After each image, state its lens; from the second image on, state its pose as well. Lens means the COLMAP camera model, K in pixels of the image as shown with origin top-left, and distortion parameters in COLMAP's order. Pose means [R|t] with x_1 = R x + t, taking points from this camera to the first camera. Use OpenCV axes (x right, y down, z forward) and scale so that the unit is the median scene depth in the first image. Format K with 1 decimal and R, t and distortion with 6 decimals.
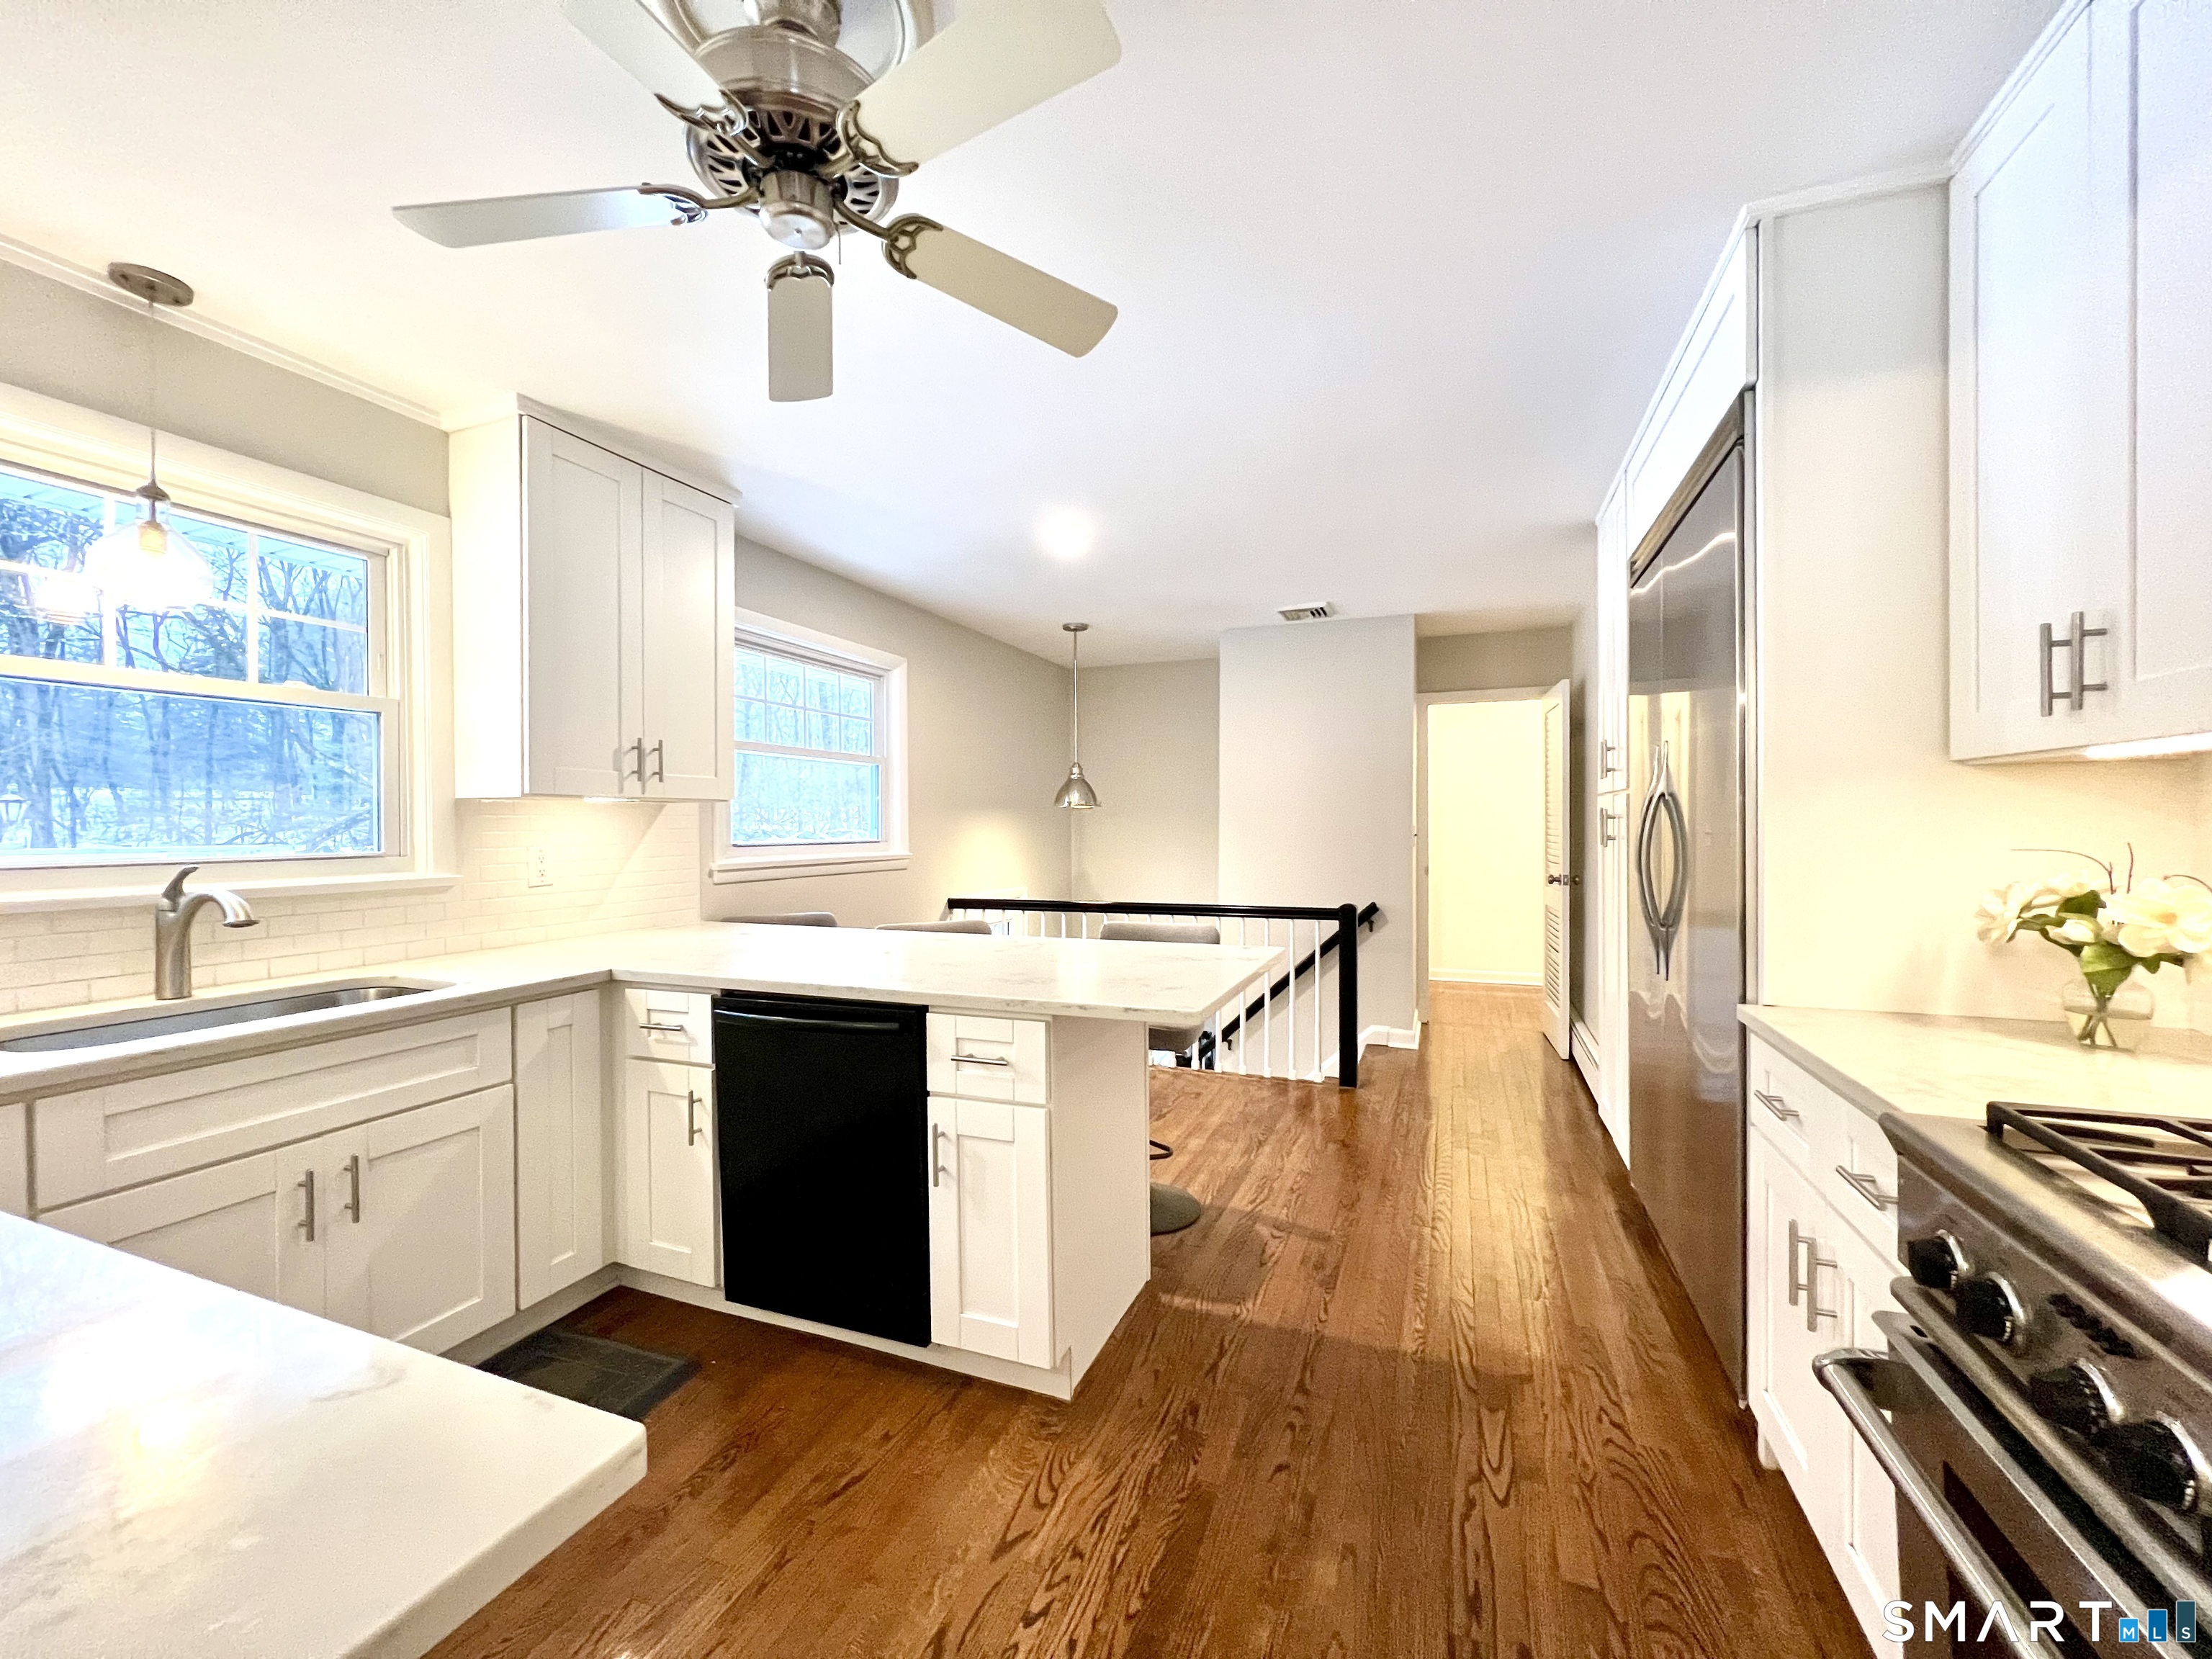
lens RADIAL K [[882.9, 0, 1106.0], [0, 882.9, 829.5], [0, 0, 1]] dist [0.000868, 0.000289]
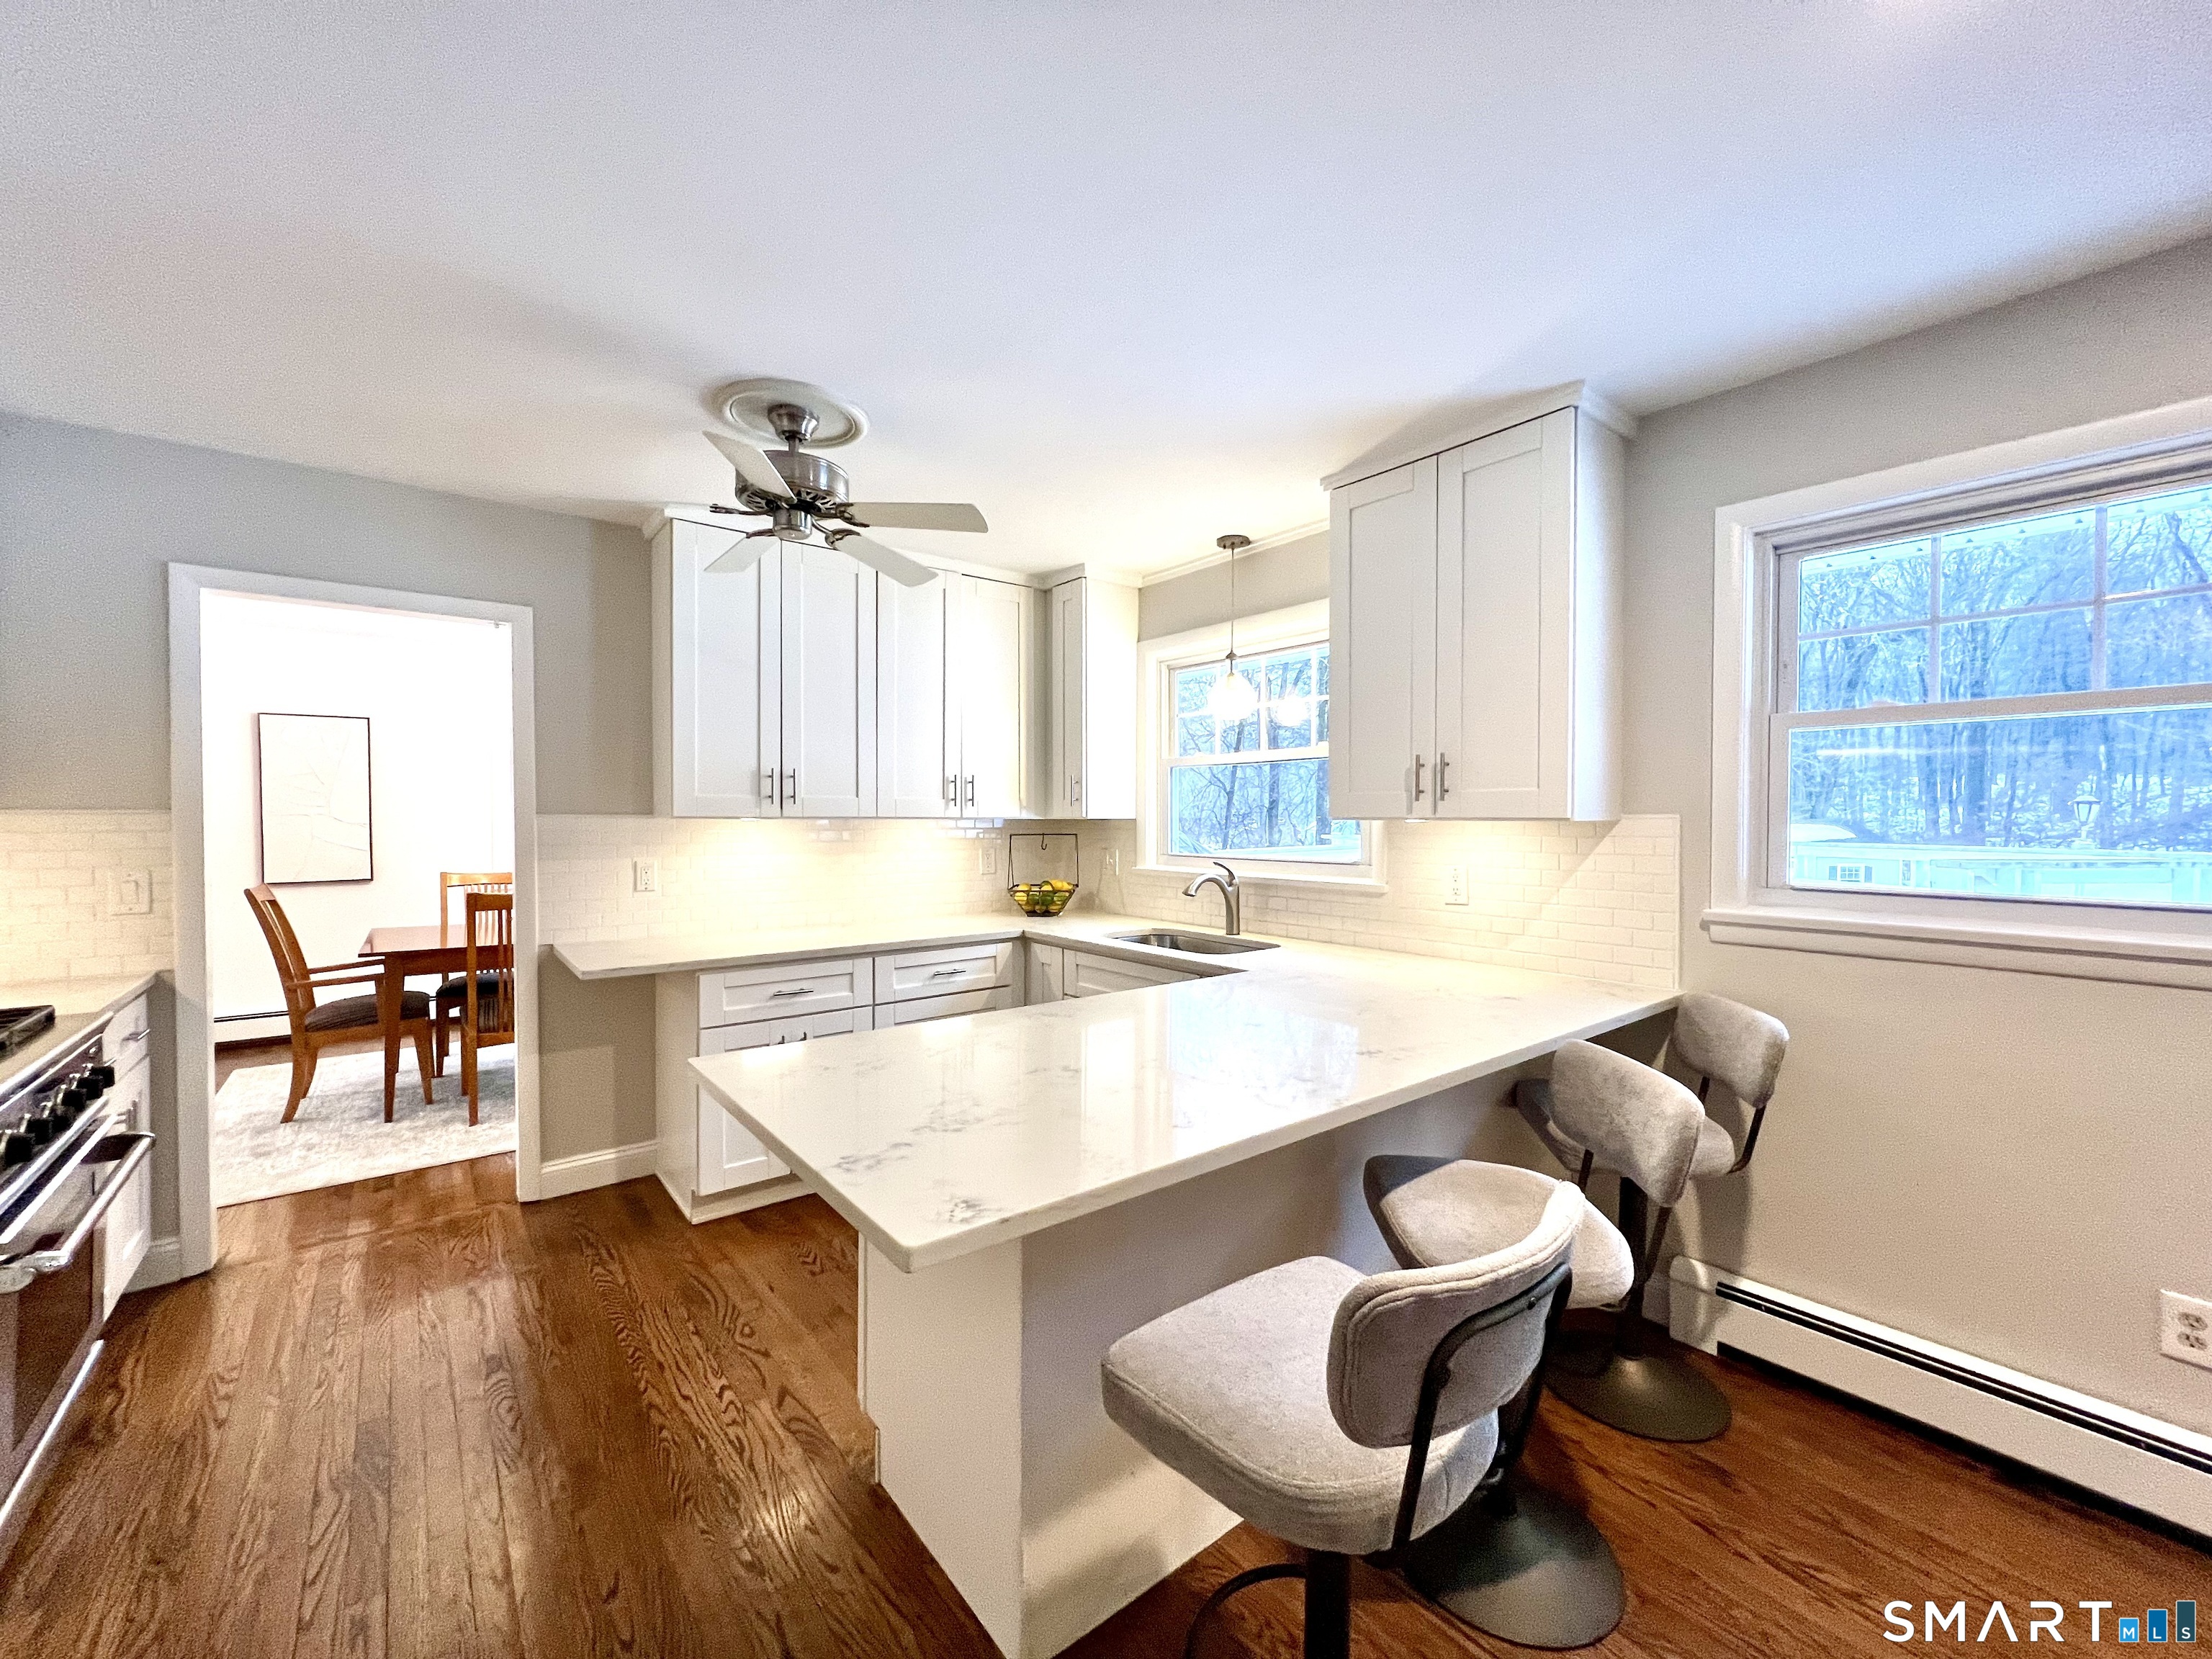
lens RADIAL K [[886.4, 0, 1100.6], [0, 886.4, 828.6], [0, 0, 1]] dist [0.000579, 0.000138]
pose [[-0.500390, 0.016719, -0.865639, 0.616837], [-0.004067, 0.999757, 0.021660, -0.060583], [0.865791, 0.014359, -0.500200, 1.608506]]
